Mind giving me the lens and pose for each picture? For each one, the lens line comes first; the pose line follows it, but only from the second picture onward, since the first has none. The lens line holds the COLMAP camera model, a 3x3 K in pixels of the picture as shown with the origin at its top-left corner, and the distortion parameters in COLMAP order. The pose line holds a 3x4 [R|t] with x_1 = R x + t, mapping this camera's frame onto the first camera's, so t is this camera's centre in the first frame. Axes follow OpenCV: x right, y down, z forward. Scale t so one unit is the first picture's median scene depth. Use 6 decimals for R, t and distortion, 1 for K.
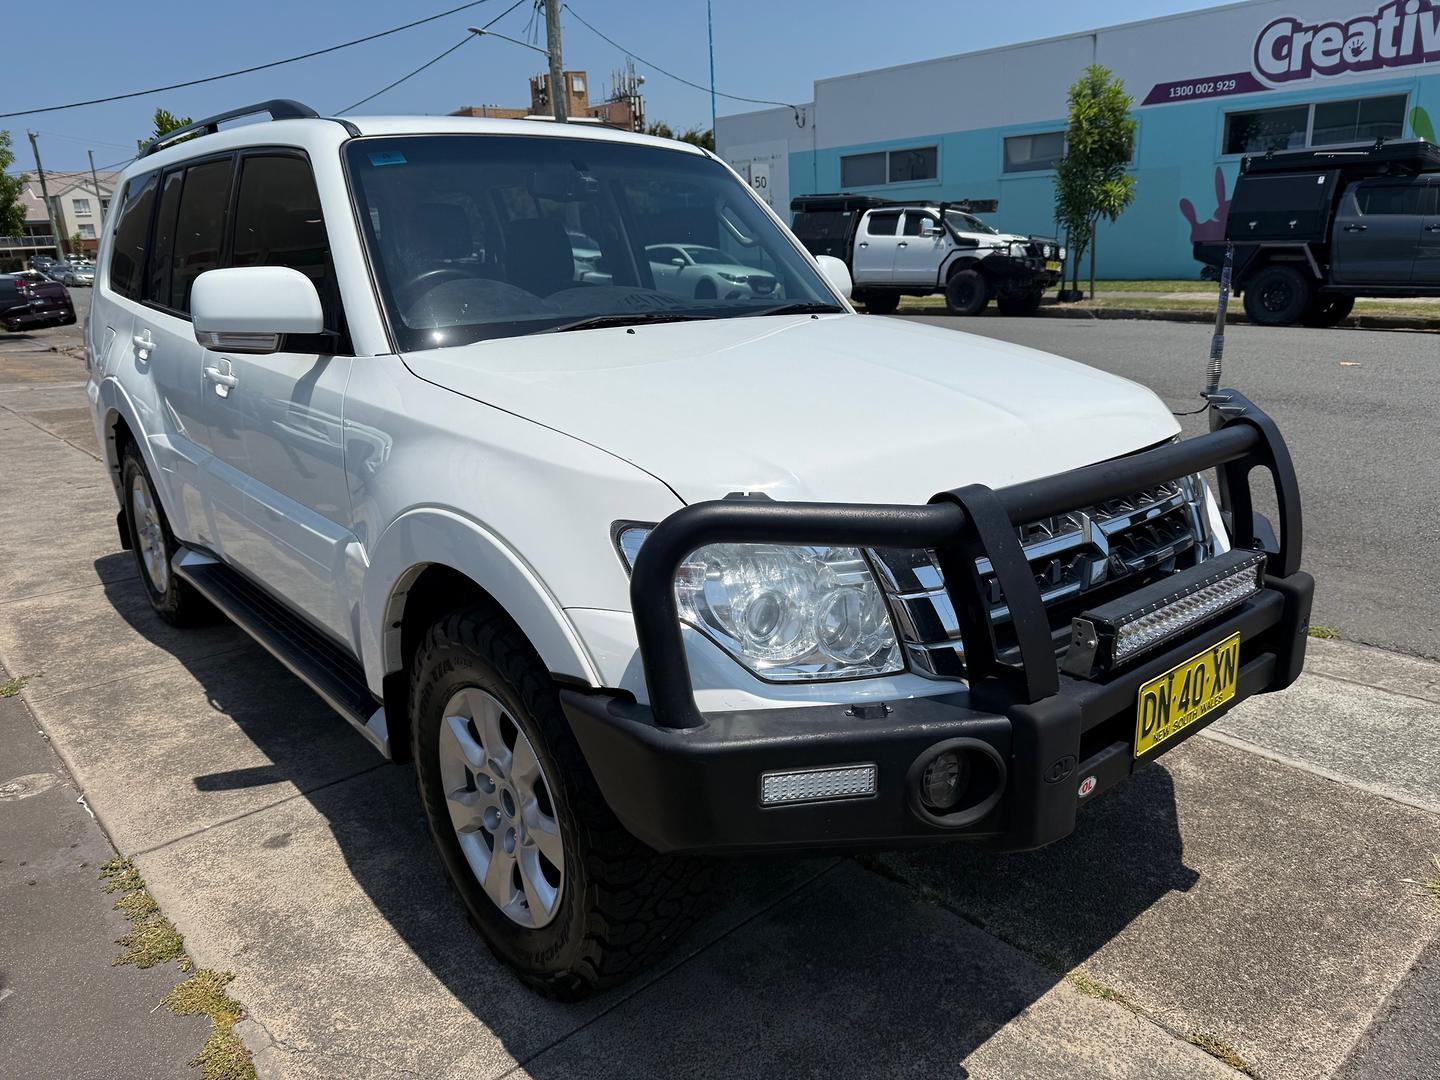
lens RADIAL K [[999.6, 0, 725.6], [0, 999.6, 553.0], [0, 0, 1]] dist [0.065193, -0.085105]
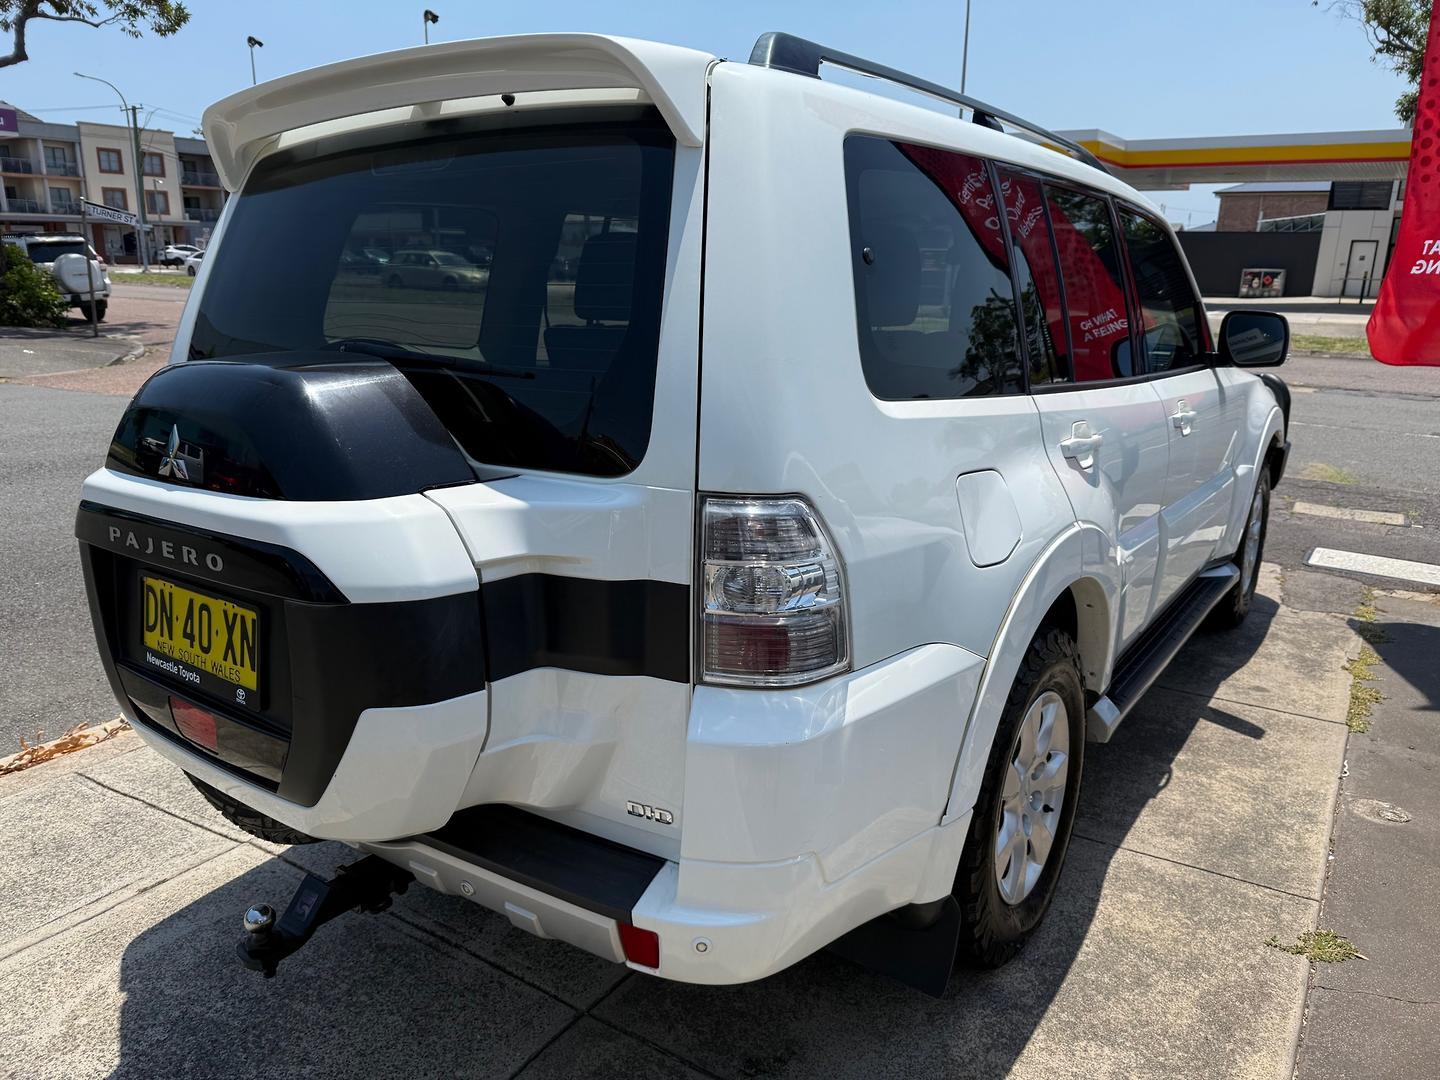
lens RADIAL K [[999.6, 0, 725.6], [0, 999.6, 553.0], [0, 0, 1]] dist [0.065193, -0.085105]
pose [[-0.236916, -0.226677, 0.944716, -1.402428], [0.290584, 0.911352, 0.291545, -0.489204], [-0.927055, 0.343591, -0.150046, 1.627351]]
